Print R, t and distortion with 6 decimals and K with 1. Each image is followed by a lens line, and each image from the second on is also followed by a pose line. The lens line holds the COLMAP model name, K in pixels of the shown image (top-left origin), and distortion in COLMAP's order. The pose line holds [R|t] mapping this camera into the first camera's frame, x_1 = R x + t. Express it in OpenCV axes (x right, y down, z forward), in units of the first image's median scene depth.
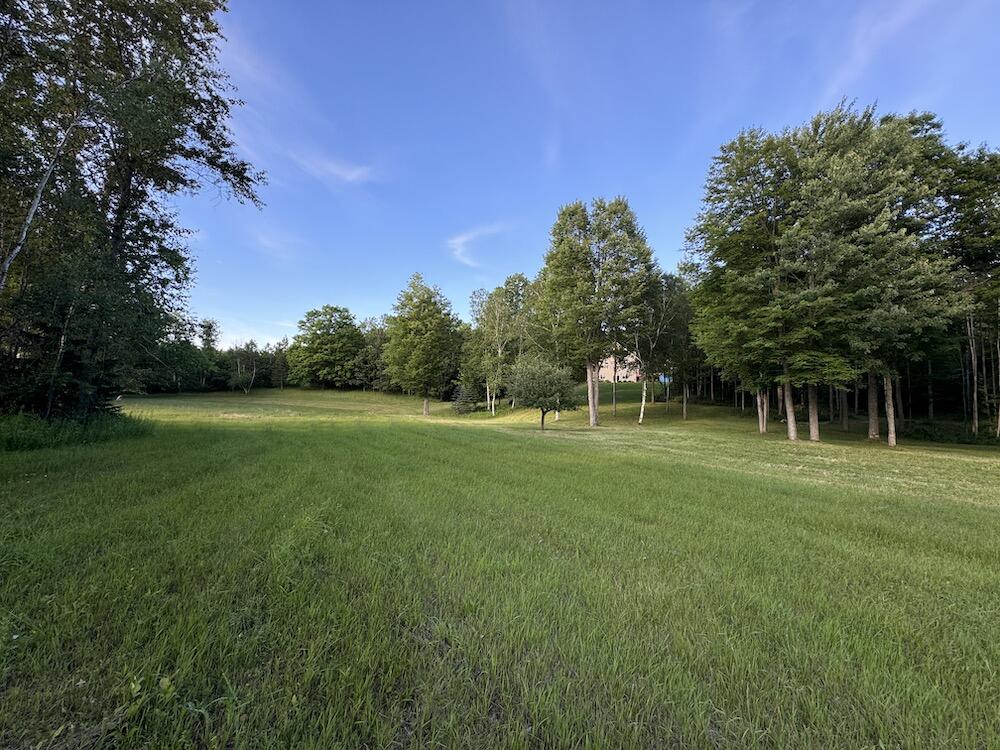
lens RADIAL K [[394.4, 0, 500.0], [0, 394.4, 375.0], [0, 0, 1]] dist [0.000083, -0.000022]
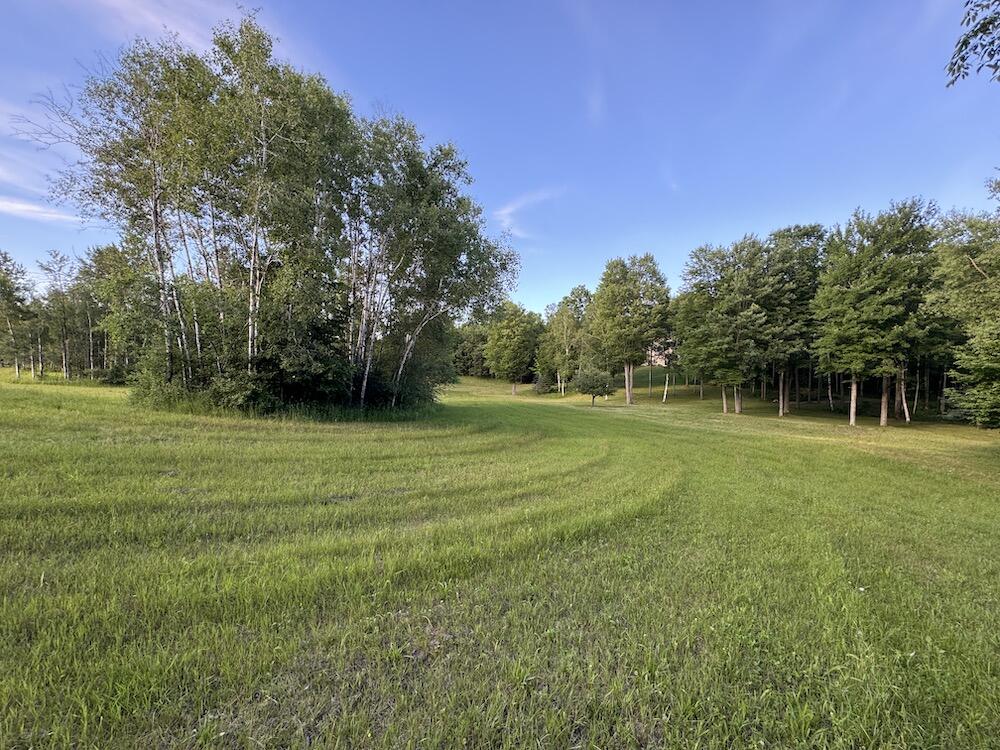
lens RADIAL K [[394.4, 0, 500.0], [0, 394.4, 375.0], [0, 0, 1]] dist [0.000083, -0.000022]
pose [[0.985898, -0.007836, -0.167164, -0.002912], [0.018151, 0.998017, 0.060272, -0.062436], [0.166360, -0.062457, 0.984085, -0.432799]]
